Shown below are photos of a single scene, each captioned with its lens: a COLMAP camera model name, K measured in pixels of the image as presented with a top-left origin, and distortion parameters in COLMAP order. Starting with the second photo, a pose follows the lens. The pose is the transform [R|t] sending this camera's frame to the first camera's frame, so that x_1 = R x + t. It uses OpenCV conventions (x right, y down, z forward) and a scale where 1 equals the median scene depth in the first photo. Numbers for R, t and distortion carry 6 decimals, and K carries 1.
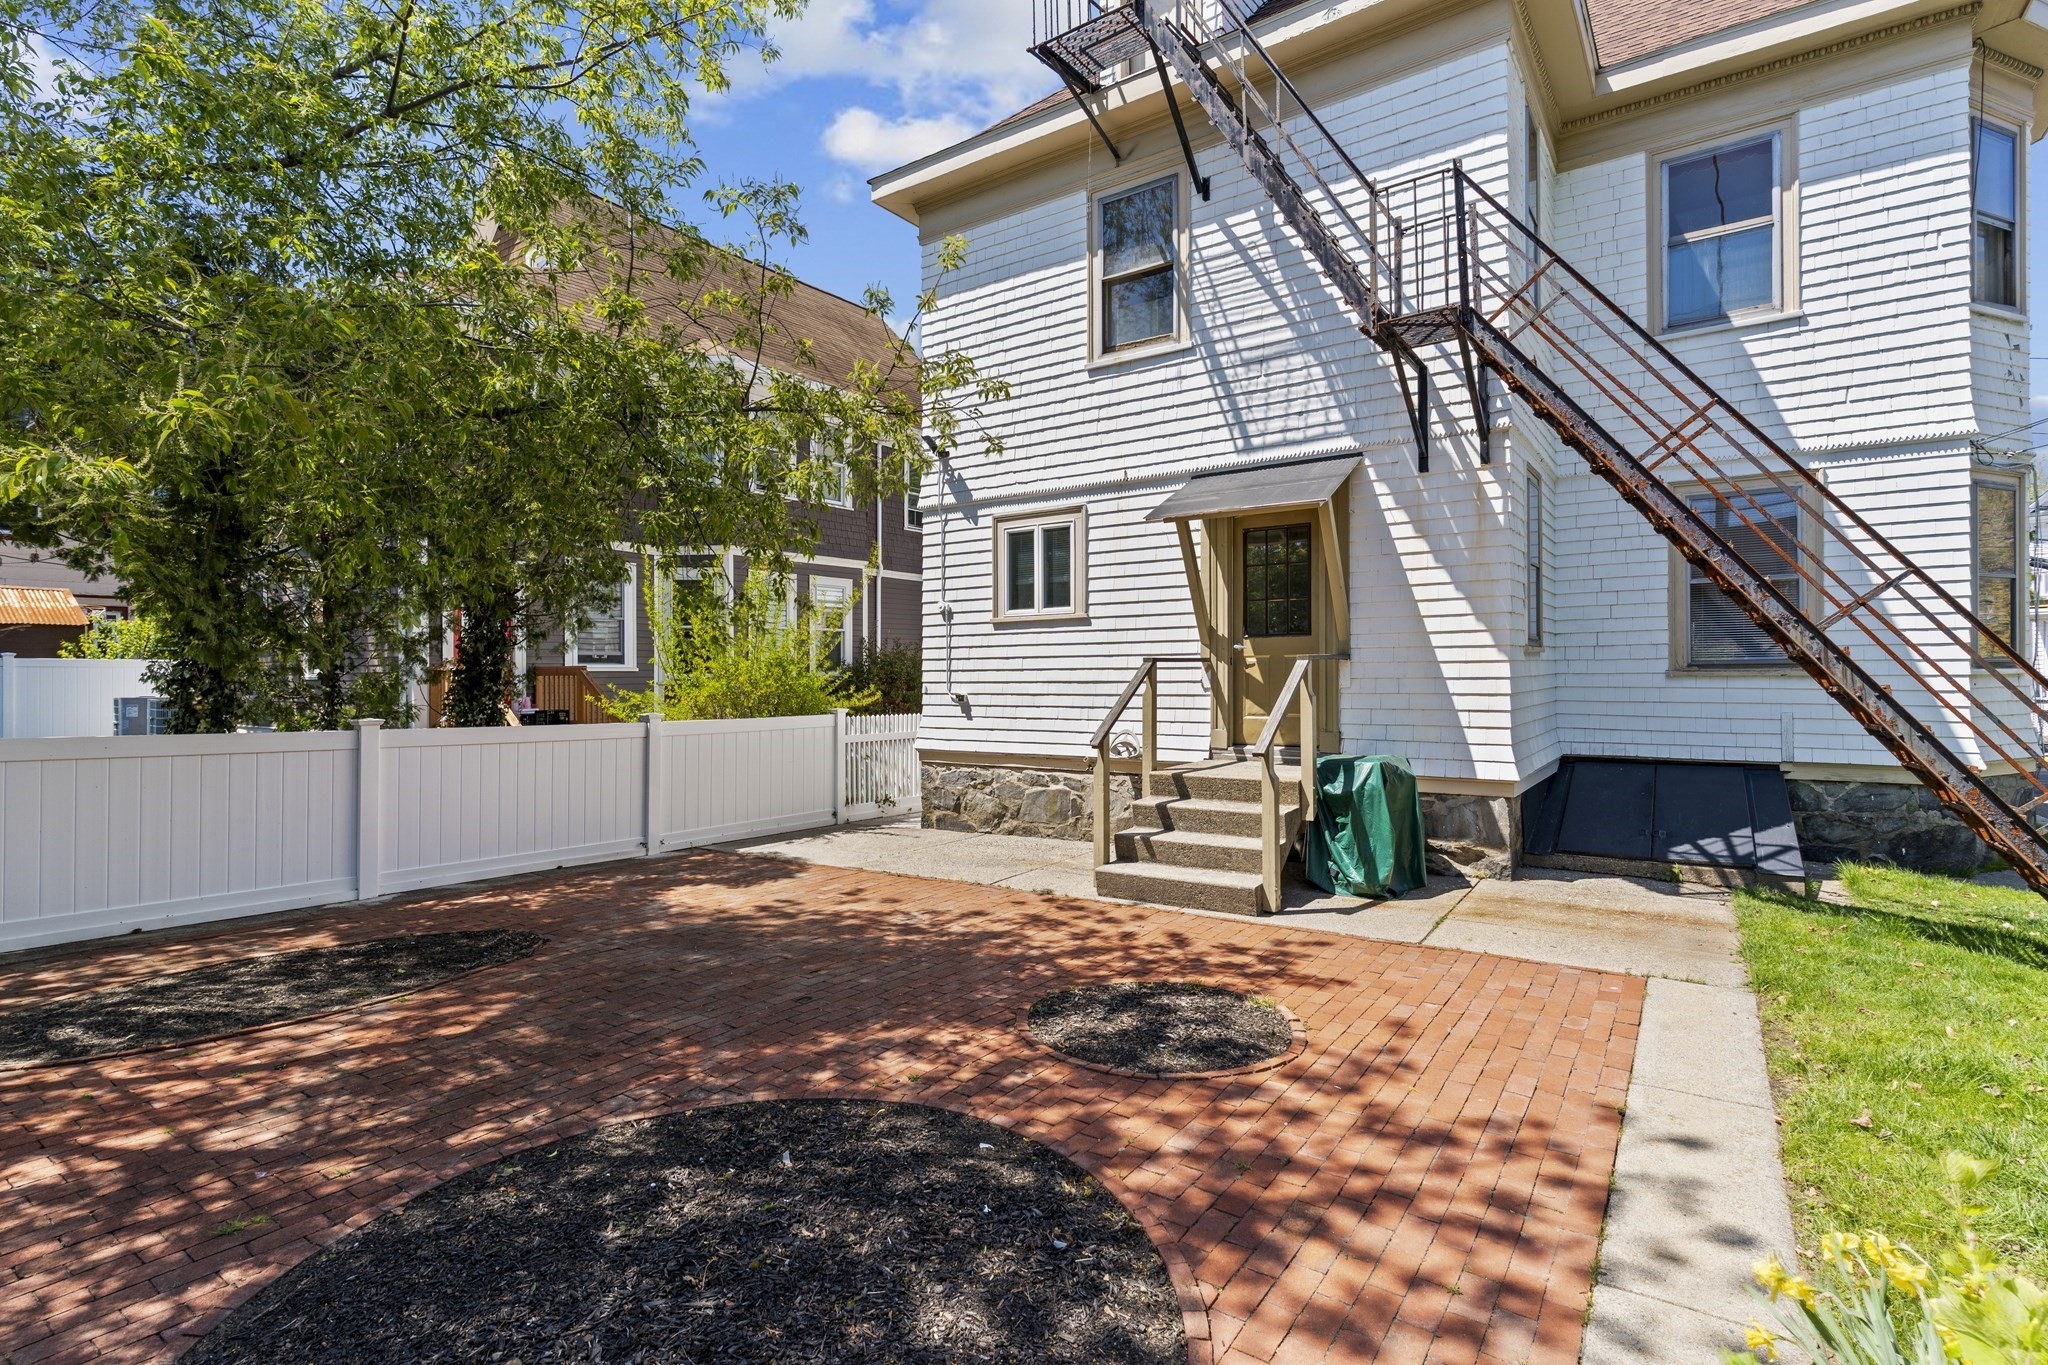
lens RADIAL K [[974.5, 0, 1019.3], [0, 974.5, 682.2], [0, 0, 1]] dist [0.001957, -0.000647]
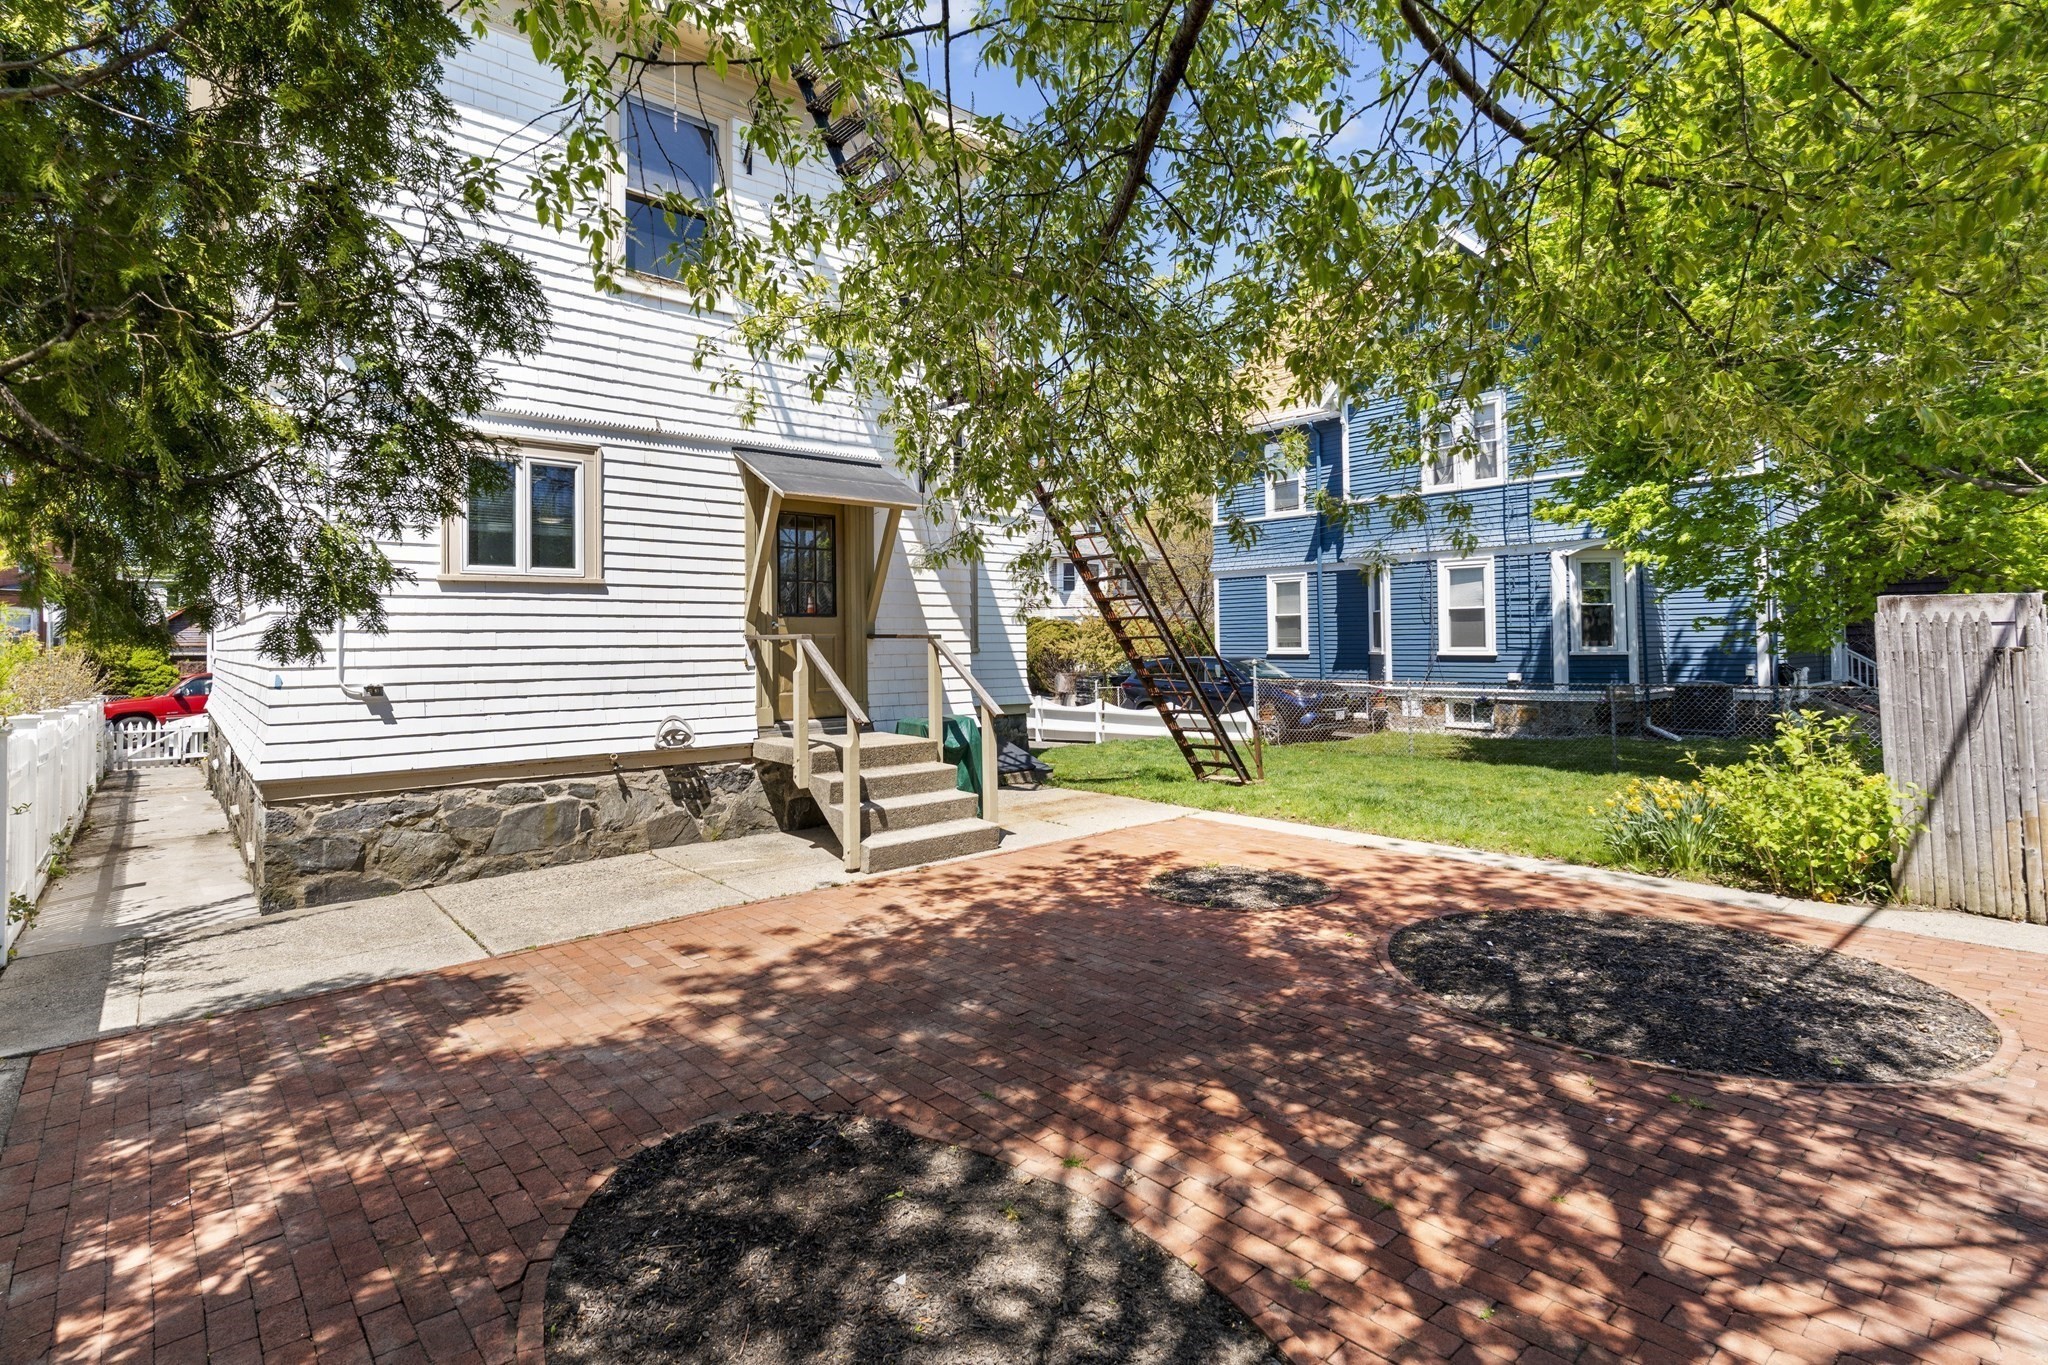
lens RADIAL K [[974.5, 0, 1059.5], [0, 974.5, 645.1], [0, 0, 1]] dist [0.001957, -0.000647]
pose [[0.226090, 0.003607, 0.974100, -0.700706], [0.015334, 0.999856, -0.007261, -0.003567], [-0.973986, 0.016578, 0.226003, 0.480838]]
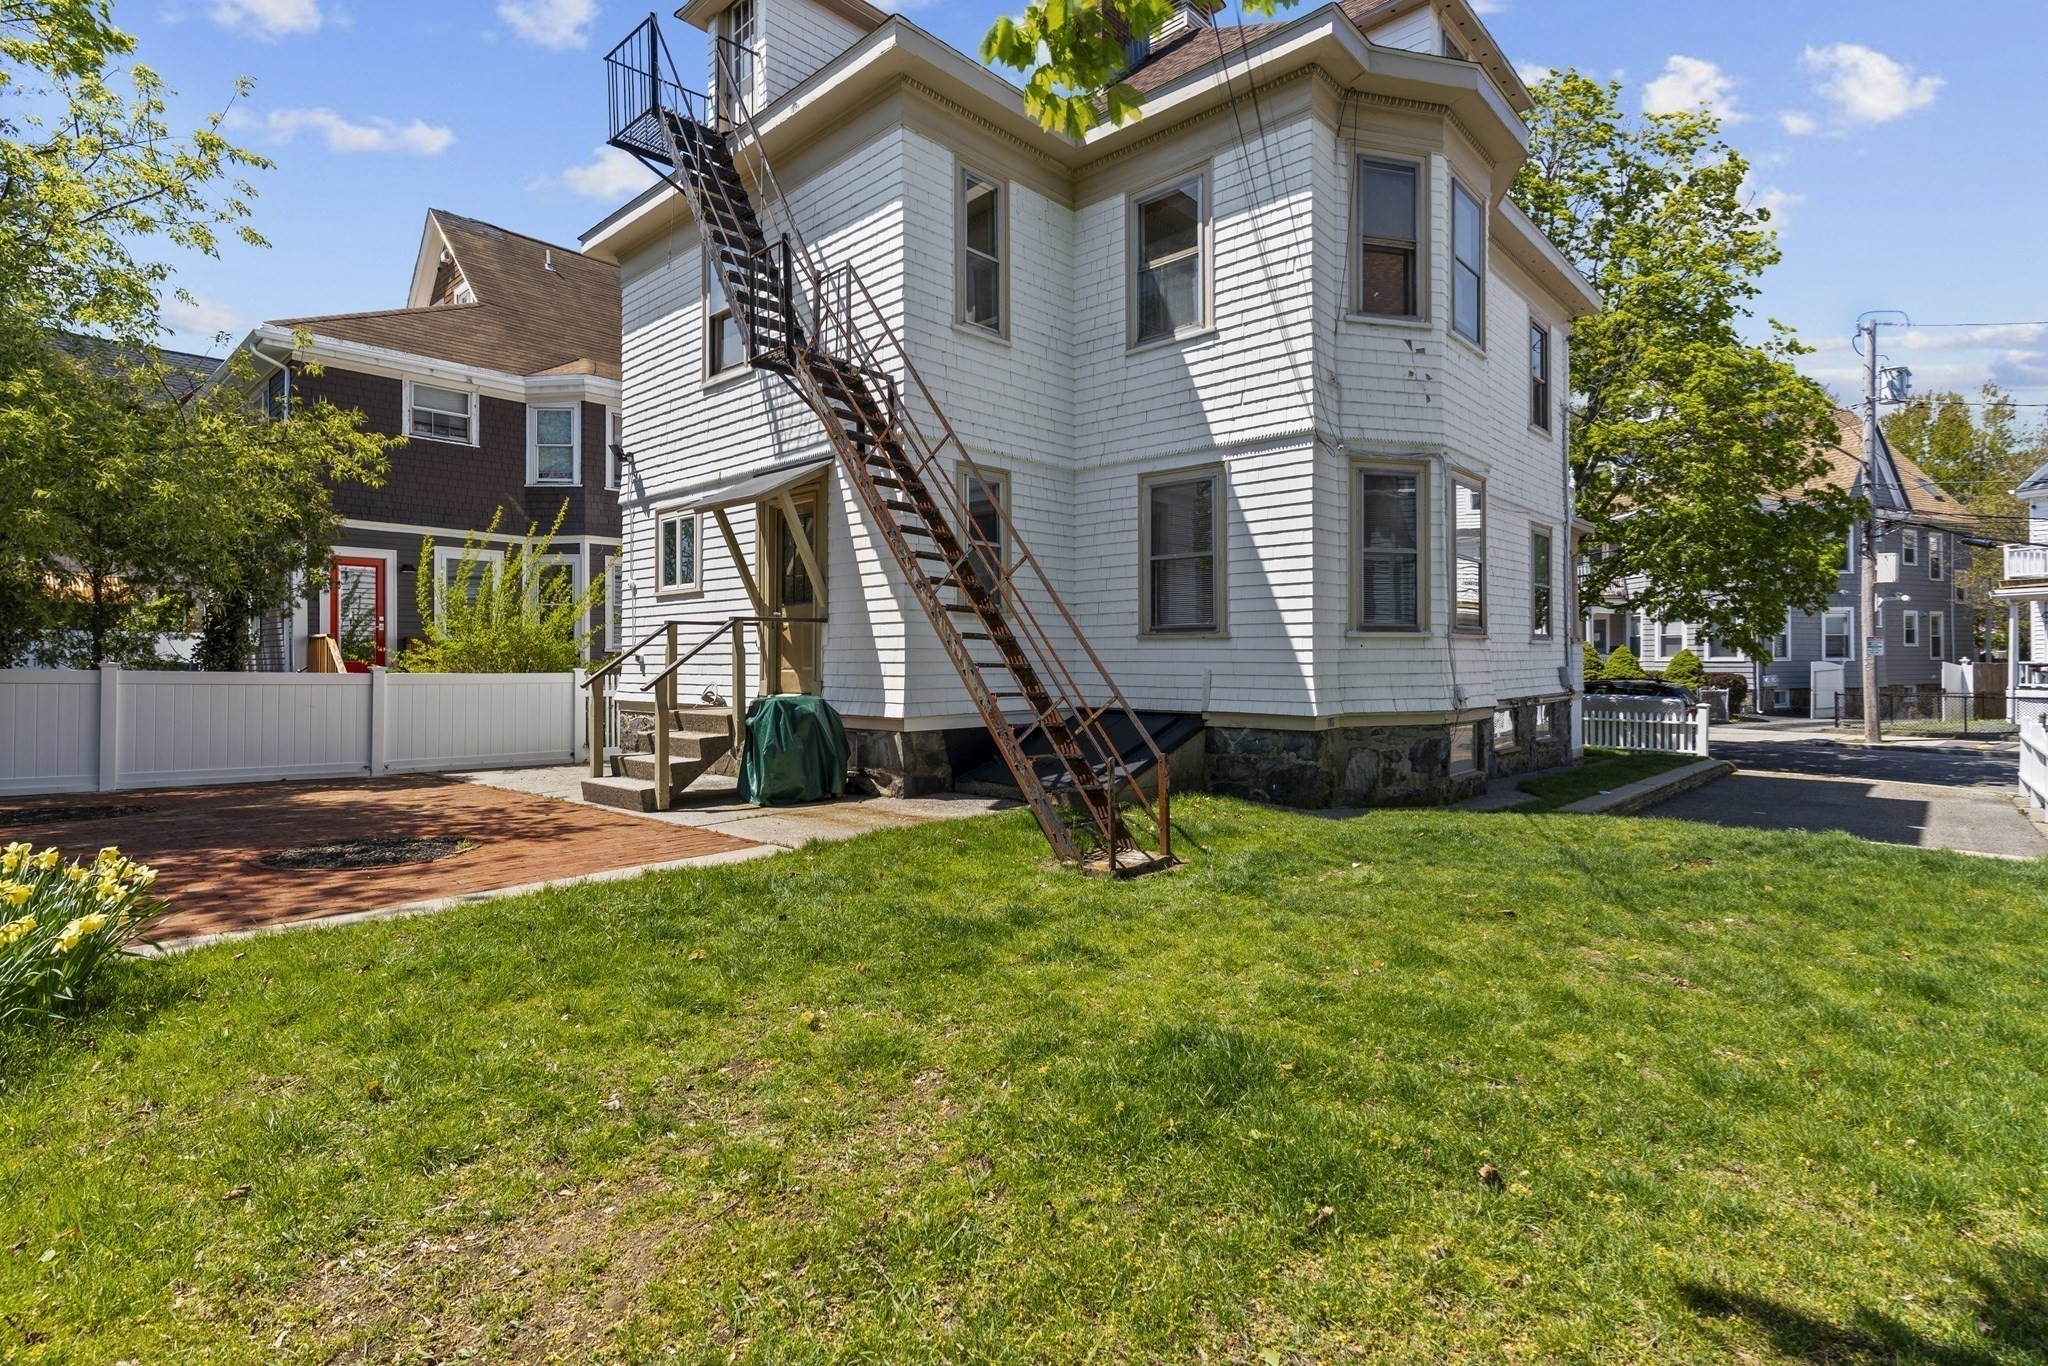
lens RADIAL K [[974.5, 0, 1039.0], [0, 974.5, 667.1], [0, 0, 1]] dist [0.001957, -0.000647]
pose [[0.991532, 0.008673, -0.129576, 0.708759], [-0.009474, 0.999940, -0.005570, 0.034834], [0.129520, 0.006751, 0.991554, -0.176603]]
